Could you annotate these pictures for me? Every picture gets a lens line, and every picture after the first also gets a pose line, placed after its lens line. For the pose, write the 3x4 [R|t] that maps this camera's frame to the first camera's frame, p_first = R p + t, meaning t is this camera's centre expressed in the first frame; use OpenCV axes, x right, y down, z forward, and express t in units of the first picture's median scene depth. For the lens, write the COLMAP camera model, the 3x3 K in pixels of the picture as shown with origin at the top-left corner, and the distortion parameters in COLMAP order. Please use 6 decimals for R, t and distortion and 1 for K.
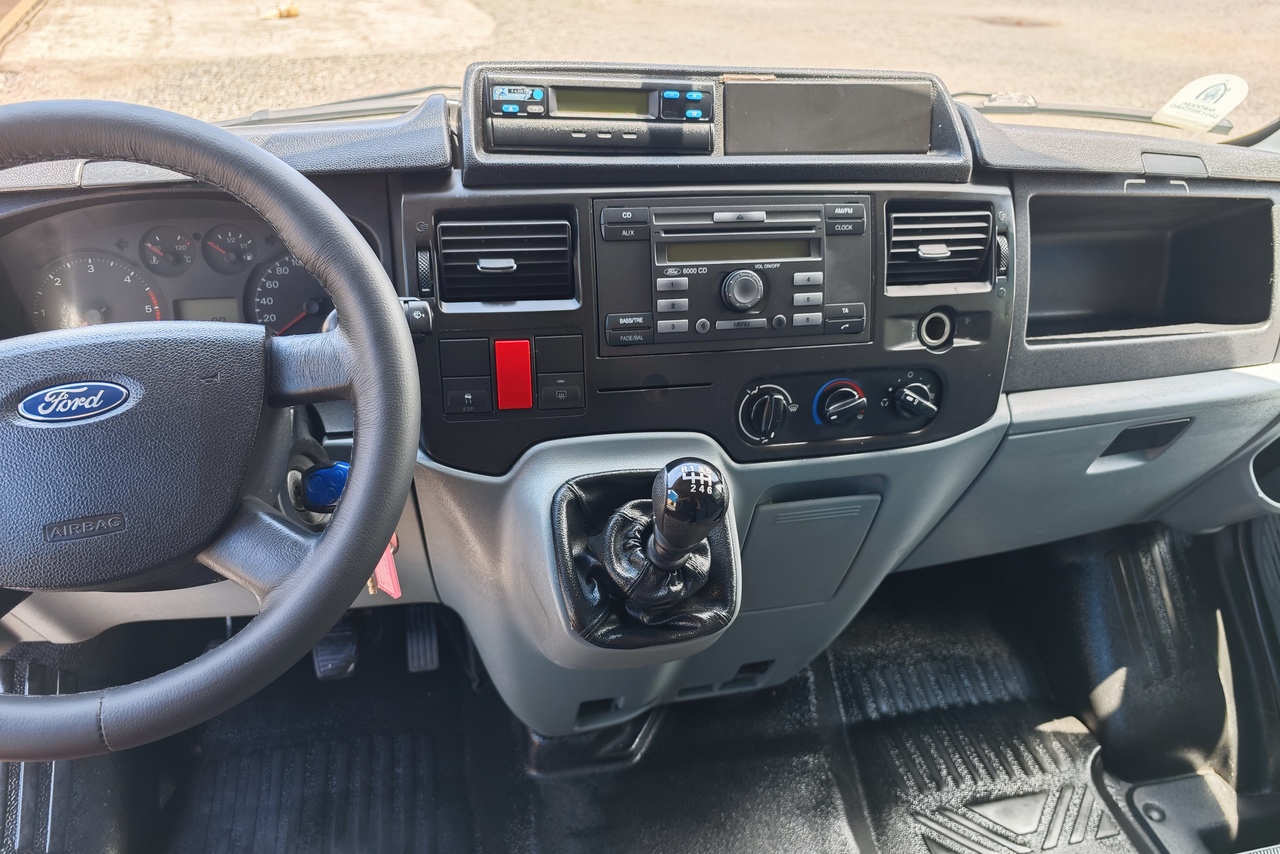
lens RADIAL K [[873.2, 0, 638.4], [0, 873.2, 436.0], [0, 0, 1]] dist [0.022611, -0.030777]
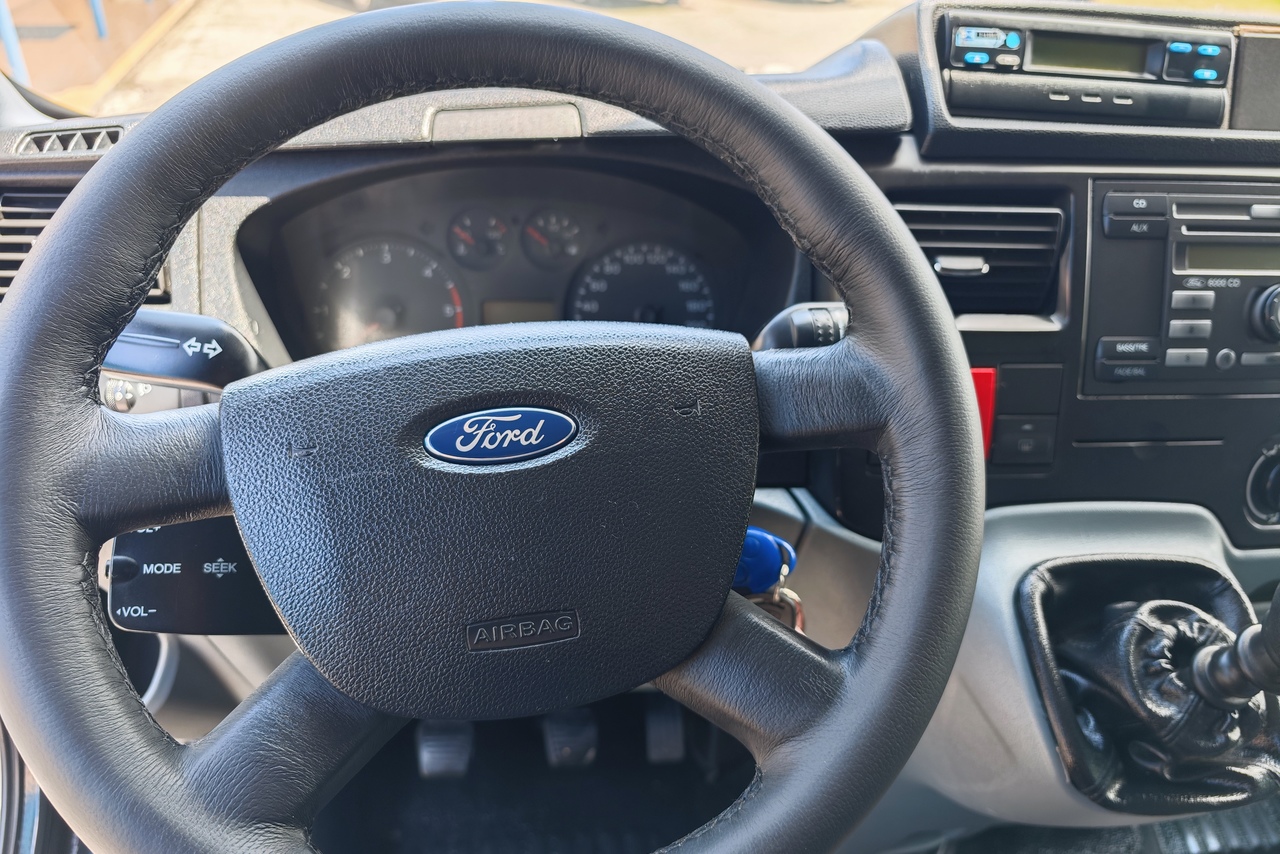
lens RADIAL K [[881.6, 0, 640.0], [0, 881.6, 427.0], [0, 0, 1]] dist [-0.010799, -0.000408]
pose [[0.996237, 0.044577, -0.074328, -0.359214], [-0.047877, 0.997918, -0.043225, -0.015476], [0.072247, 0.046621, 0.996297, 0.249405]]
